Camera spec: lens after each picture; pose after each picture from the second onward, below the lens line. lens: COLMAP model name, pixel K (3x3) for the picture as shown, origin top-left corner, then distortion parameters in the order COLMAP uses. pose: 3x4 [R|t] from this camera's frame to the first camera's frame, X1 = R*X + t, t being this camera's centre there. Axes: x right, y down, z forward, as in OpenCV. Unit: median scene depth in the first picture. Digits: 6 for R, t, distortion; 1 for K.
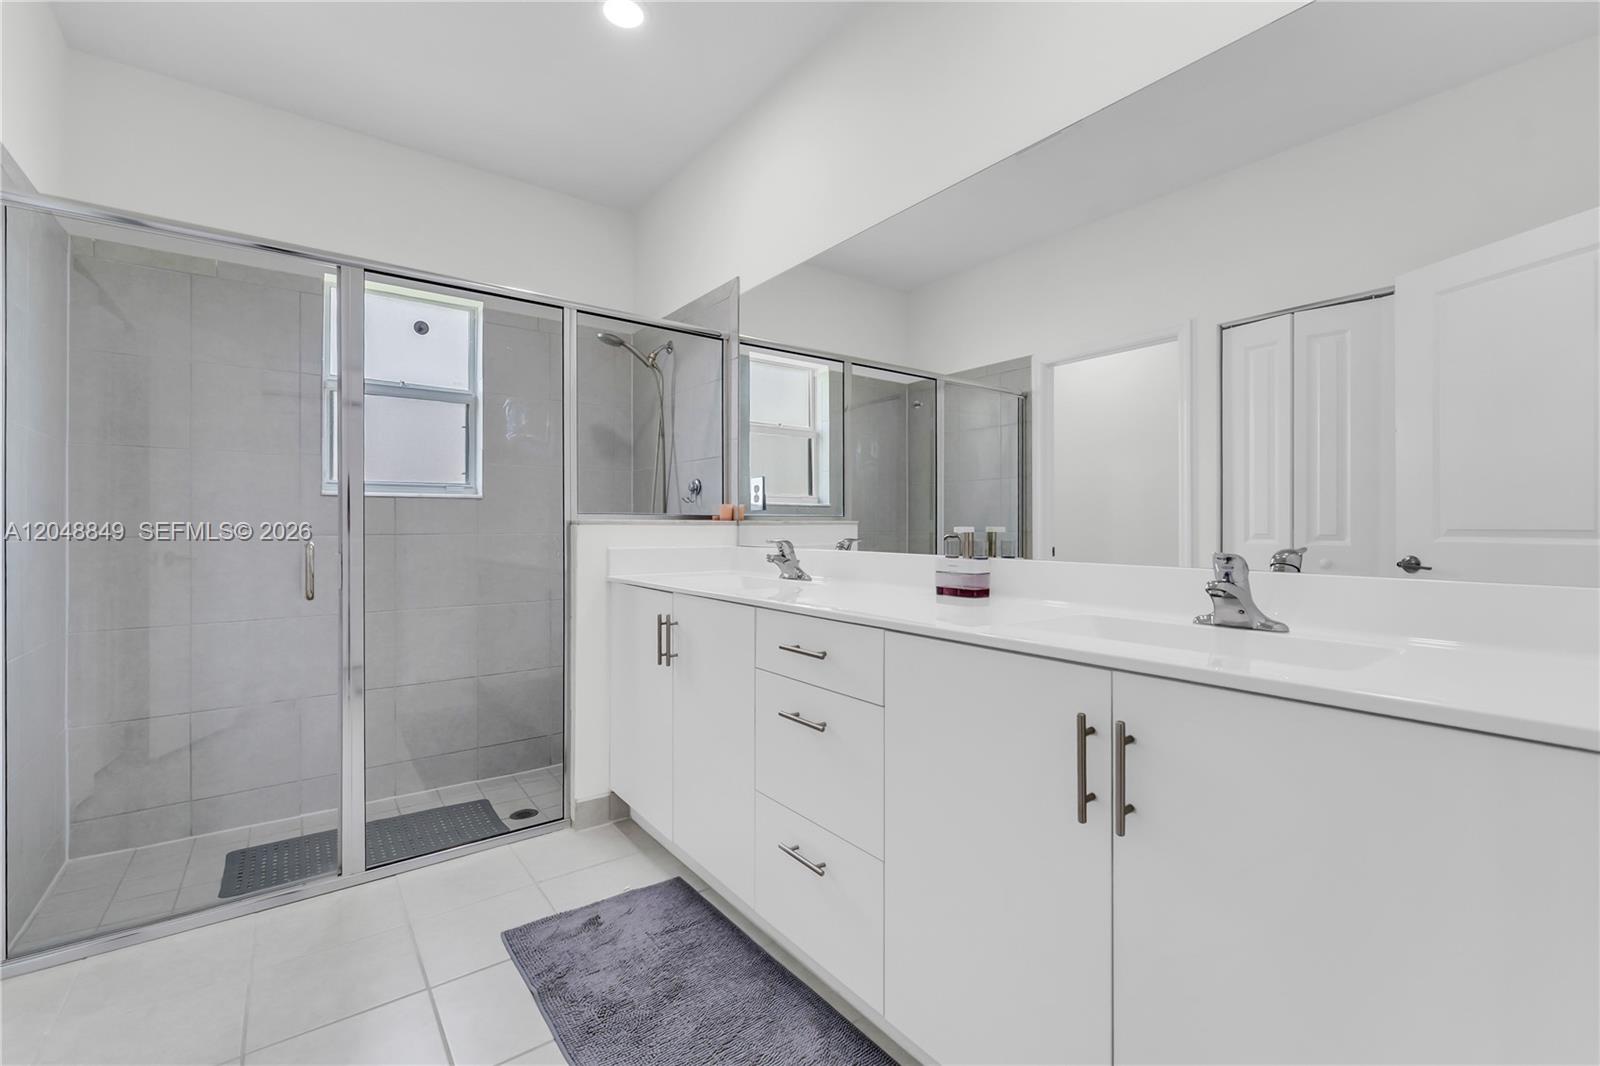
lens RADIAL K [[677.4, 0, 796.3], [0, 677.4, 524.1], [0, 0, 1]] dist [0.011315, 0.000016]
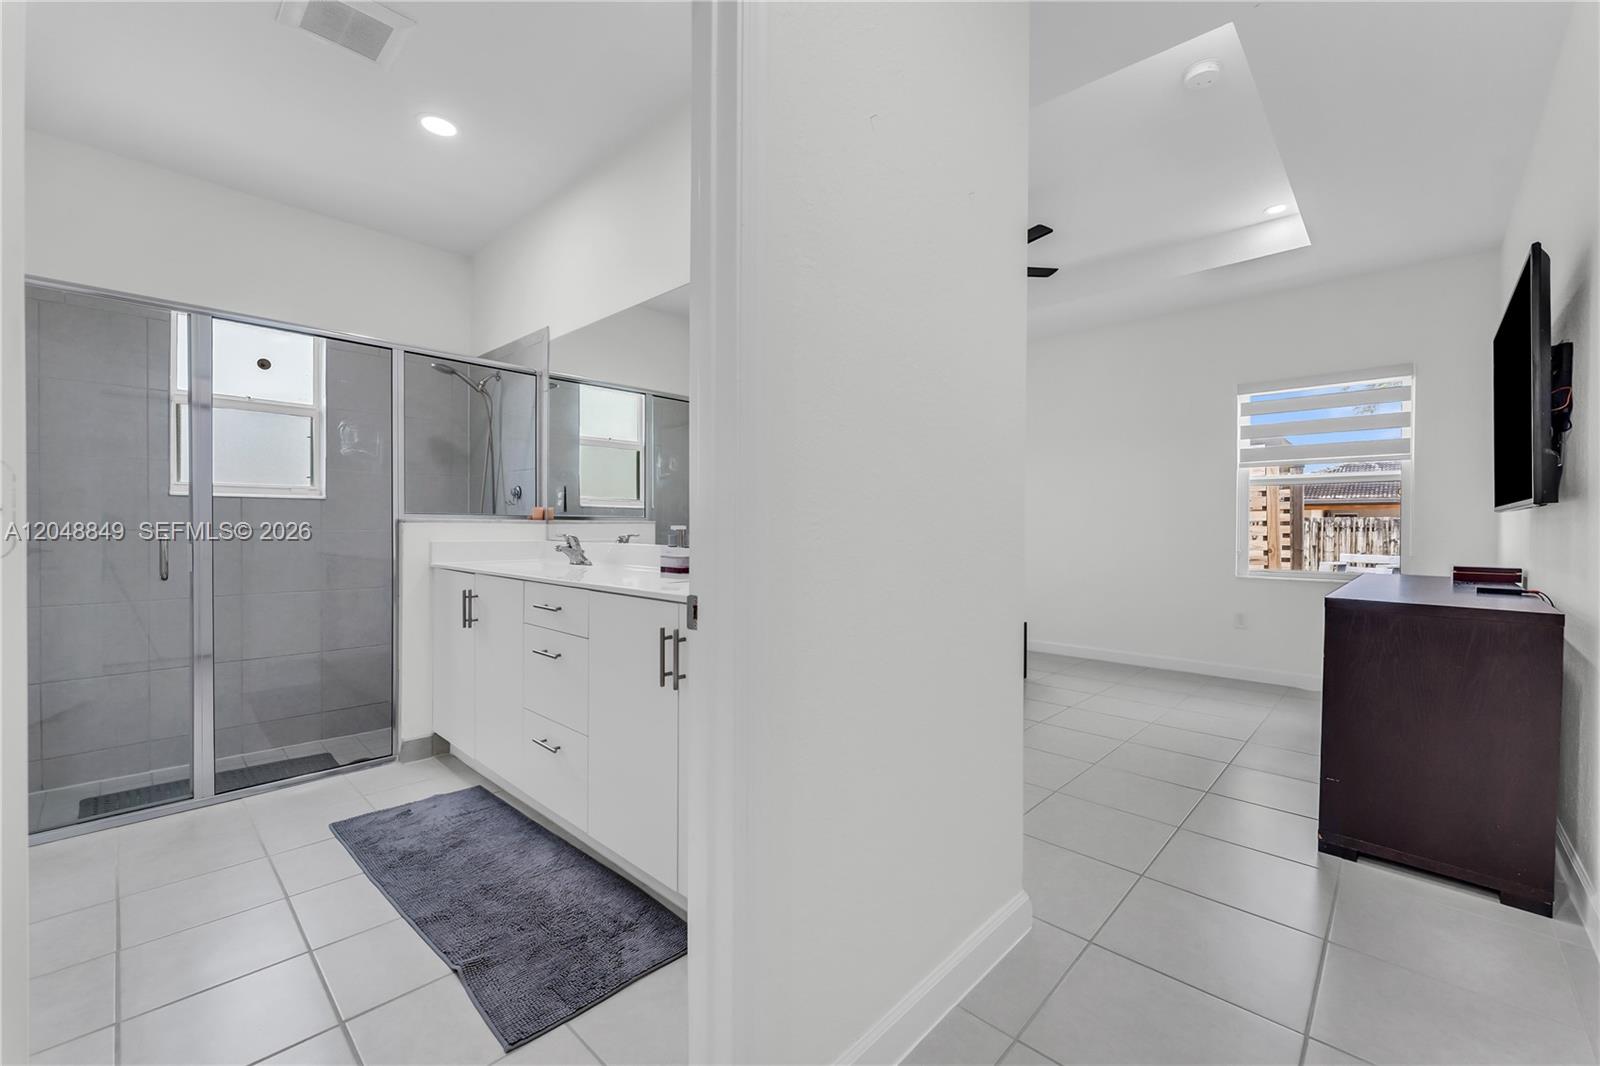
lens RADIAL K [[647.5, 0, 798.6], [0, 647.5, 529.9], [0, 0, 1]] dist [-0.001151, 0.000345]
pose [[0.984458, 0.005762, 0.175525, 0.184615], [-0.007367, 0.999937, 0.008490, -0.000543], [-0.175465, -0.009651, 0.984438, -0.306109]]
